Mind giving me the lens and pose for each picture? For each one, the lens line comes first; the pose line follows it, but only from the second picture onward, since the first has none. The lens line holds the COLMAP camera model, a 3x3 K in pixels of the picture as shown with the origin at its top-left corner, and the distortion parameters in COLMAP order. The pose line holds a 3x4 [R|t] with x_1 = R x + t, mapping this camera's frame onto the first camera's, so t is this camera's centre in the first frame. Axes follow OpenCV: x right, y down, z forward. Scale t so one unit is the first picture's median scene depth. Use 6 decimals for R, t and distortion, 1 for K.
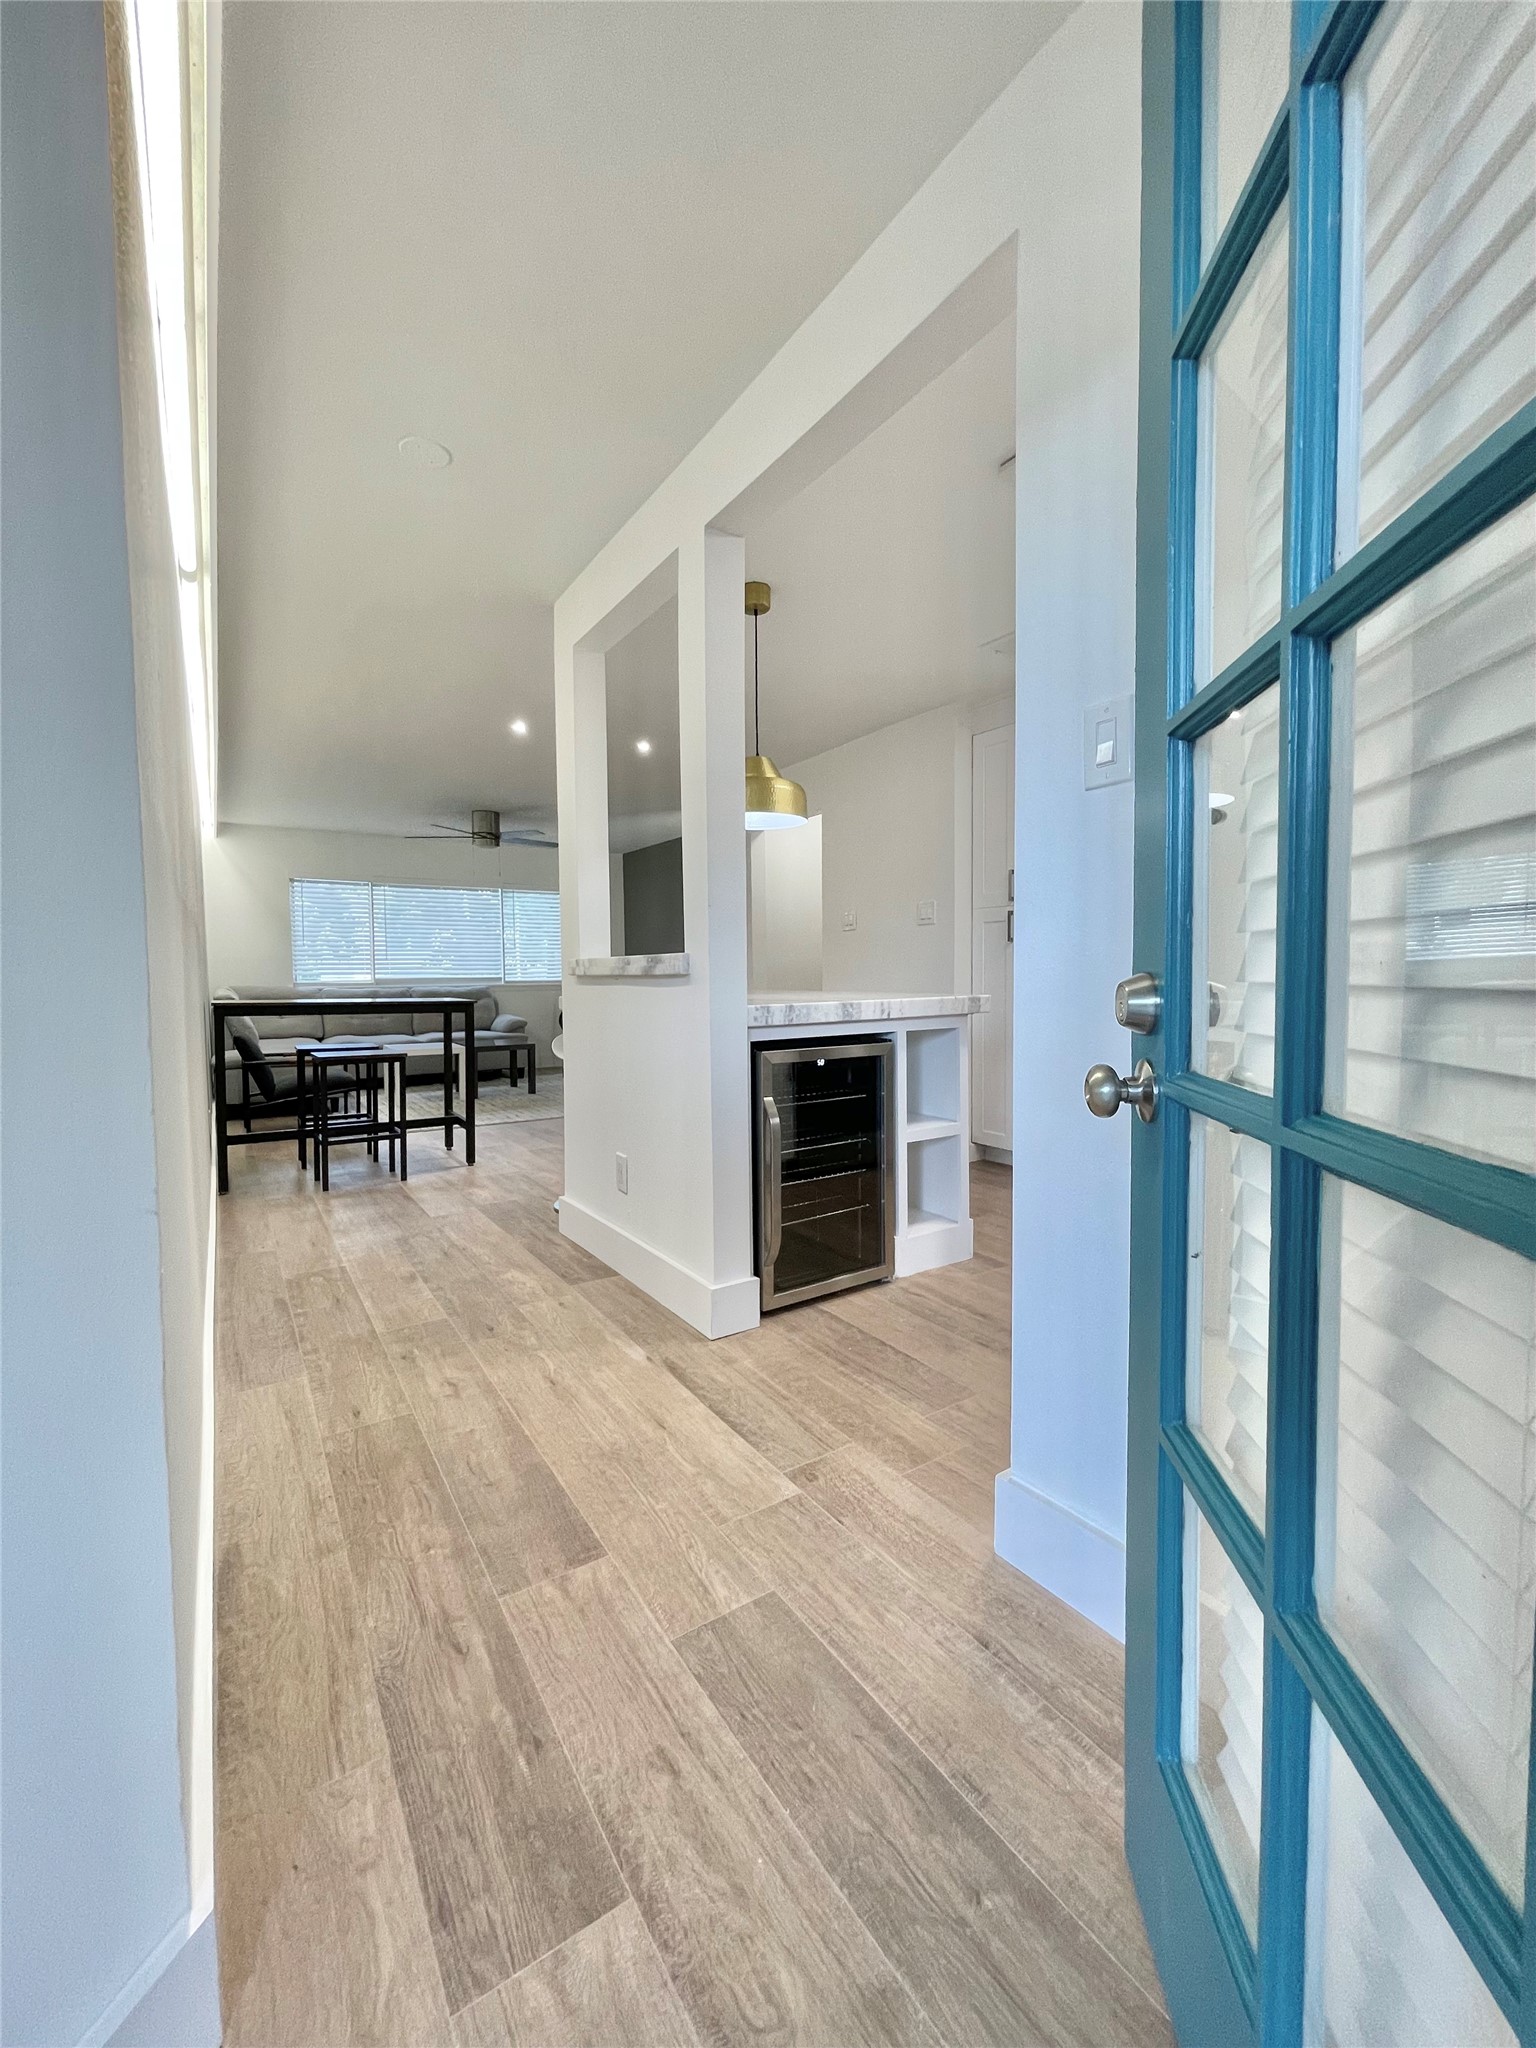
lens RADIAL K [[834.1, 0, 766.9], [0, 834.1, 1007.9], [0, 0, 1]] dist [-0.001930, -0.000052]
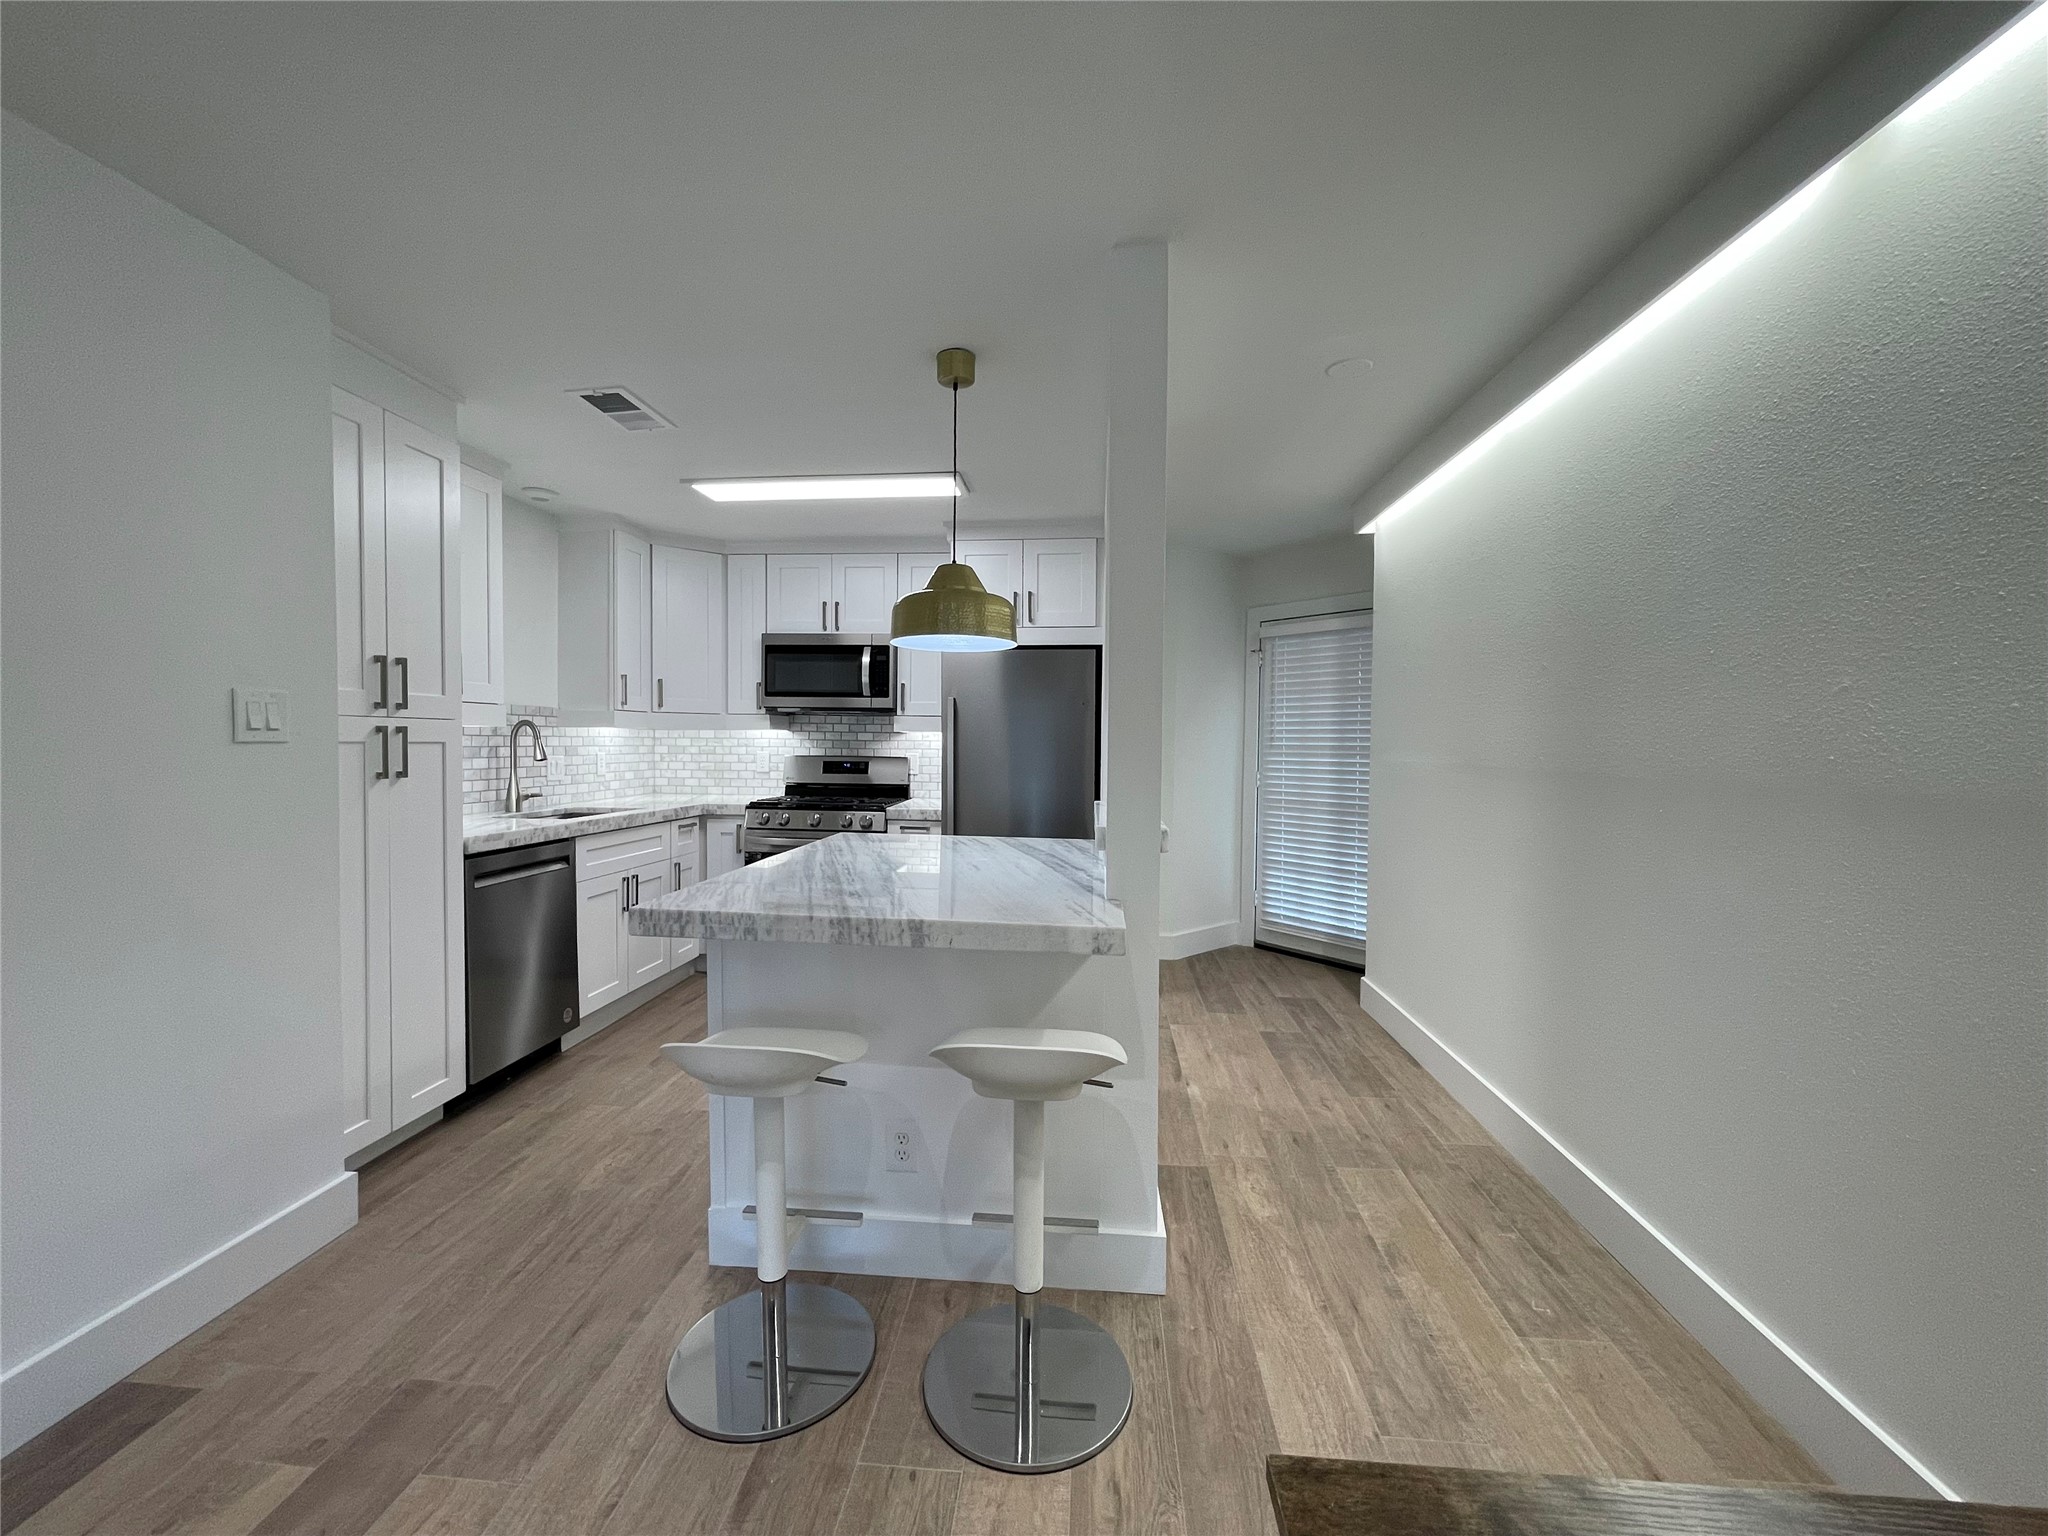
lens RADIAL K [[829.3, 0, 1015.3], [0, 829.3, 771.6], [0, 0, 1]] dist [-0.002247, 0.000592]
pose [[-0.776817, -0.022261, 0.629333, -0.646308], [0.024640, 0.997535, 0.065700, -0.175086], [-0.629244, 0.066544, -0.774354, 1.832738]]
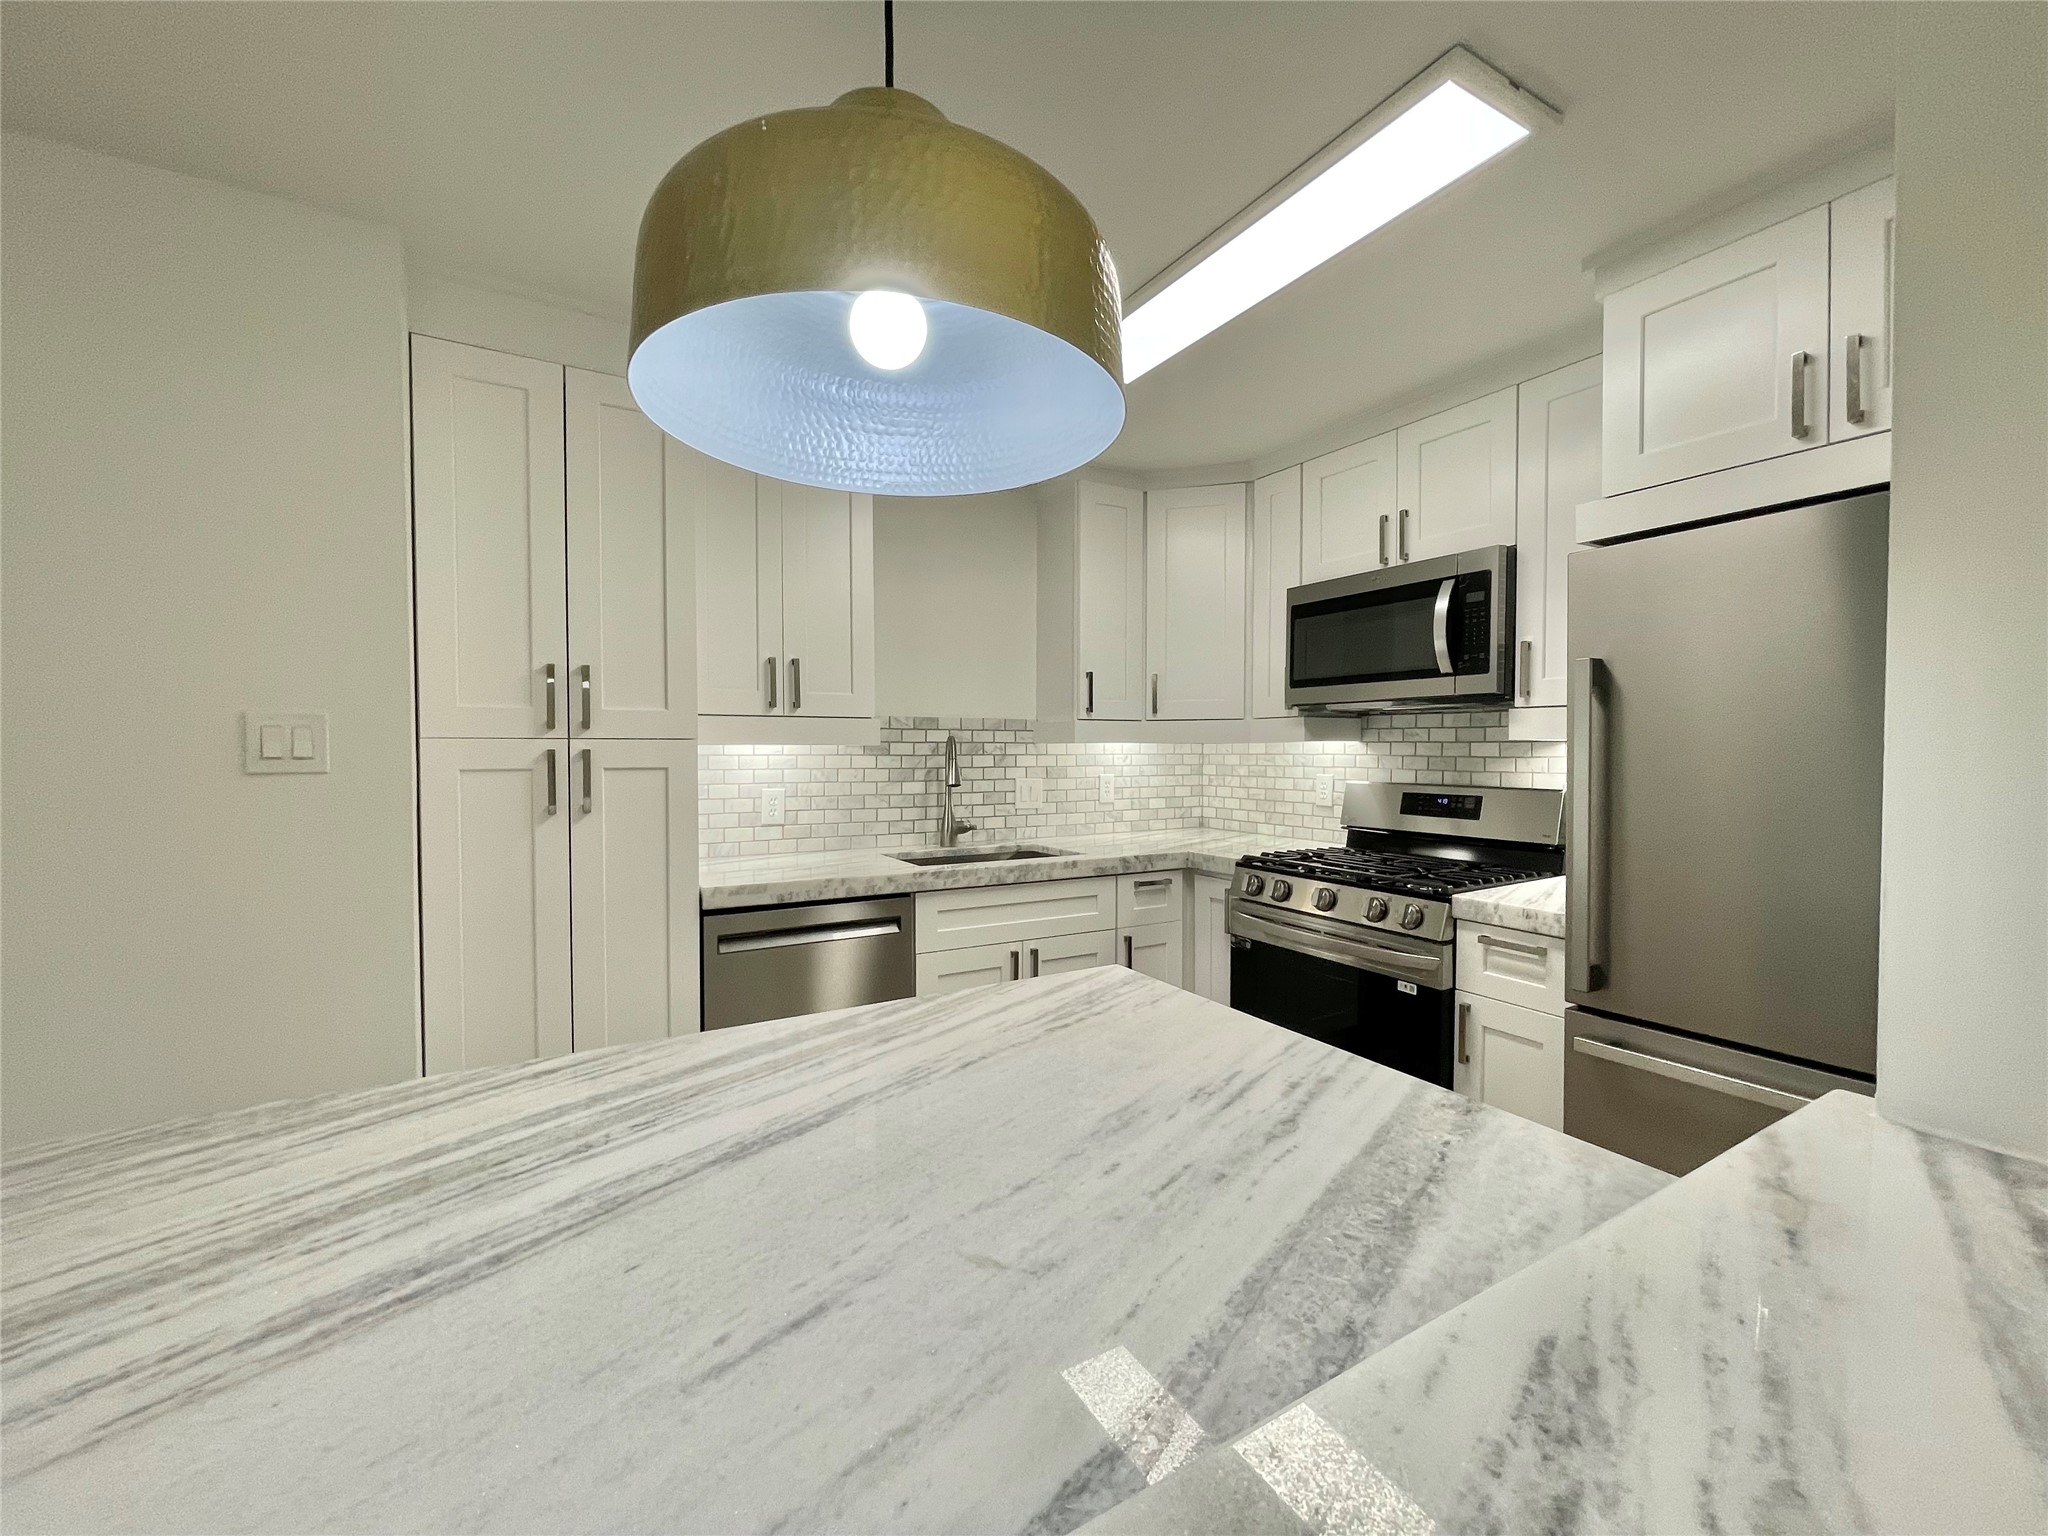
lens RADIAL K [[829.3, 0, 1015.3], [0, 829.3, 771.6], [0, 0, 1]] dist [-0.002247, 0.000592]
pose [[0.062893, -0.018614, 0.997847, -0.260210], [0.046157, 0.998810, 0.015722, -0.155318], [-0.996952, 0.045068, 0.063678, 1.105086]]
